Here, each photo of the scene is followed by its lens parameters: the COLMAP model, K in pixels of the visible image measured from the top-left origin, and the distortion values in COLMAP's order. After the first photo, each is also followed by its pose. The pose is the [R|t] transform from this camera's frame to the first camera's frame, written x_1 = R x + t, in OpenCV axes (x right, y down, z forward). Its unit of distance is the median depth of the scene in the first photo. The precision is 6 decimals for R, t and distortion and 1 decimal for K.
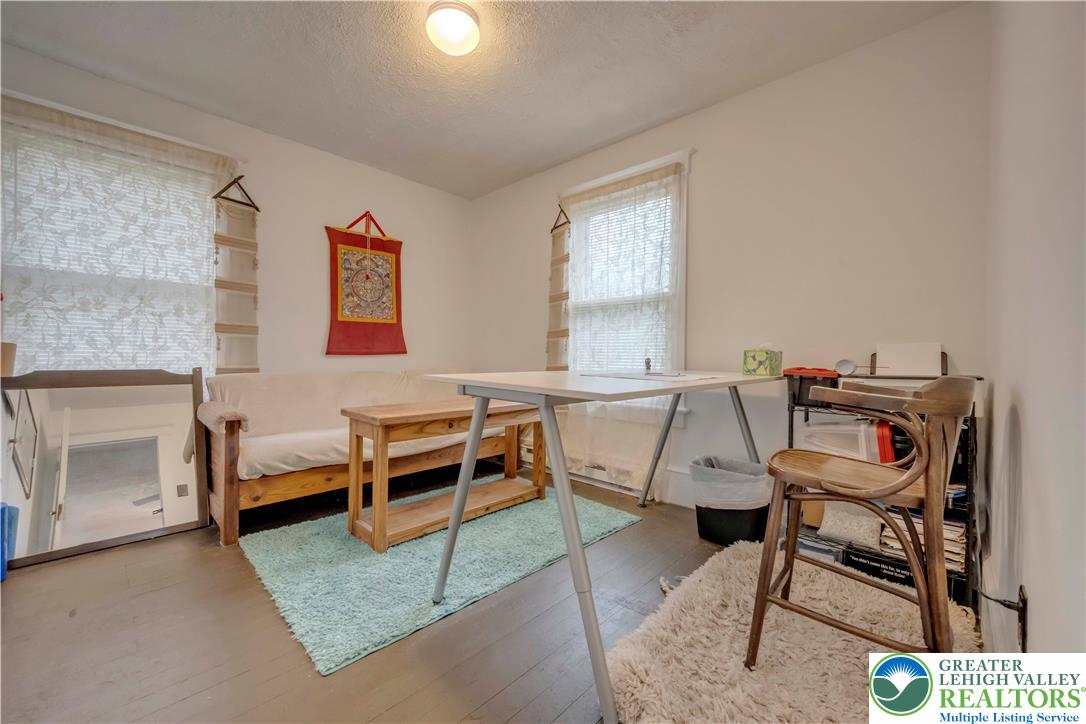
lens RADIAL K [[423.6, 0, 541.7], [0, 423.6, 362.9], [0, 0, 1]] dist [-0.002529, -0.000243]
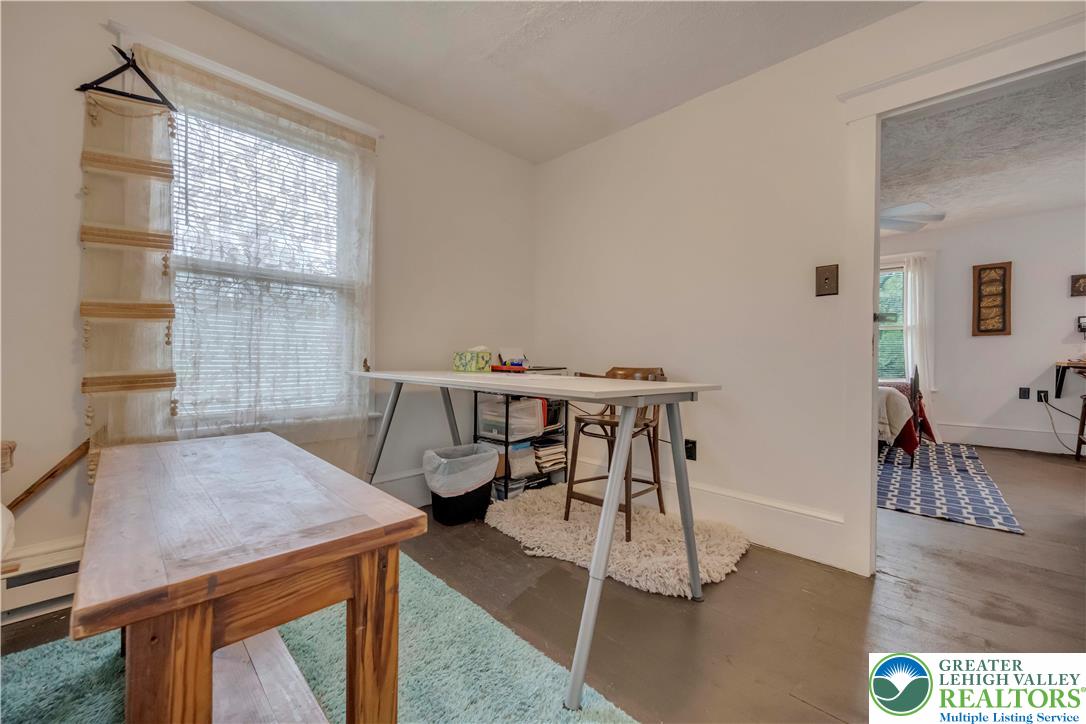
lens RADIAL K [[423.6, 0, 541.6], [0, 423.6, 359.0], [0, 0, 1]] dist [-0.002529, -0.000243]
pose [[0.017025, -0.015942, 0.999728, -0.469673], [0.000634, 0.999873, 0.015933, -0.018440], [-0.999855, 0.000363, 0.017033, 0.513835]]
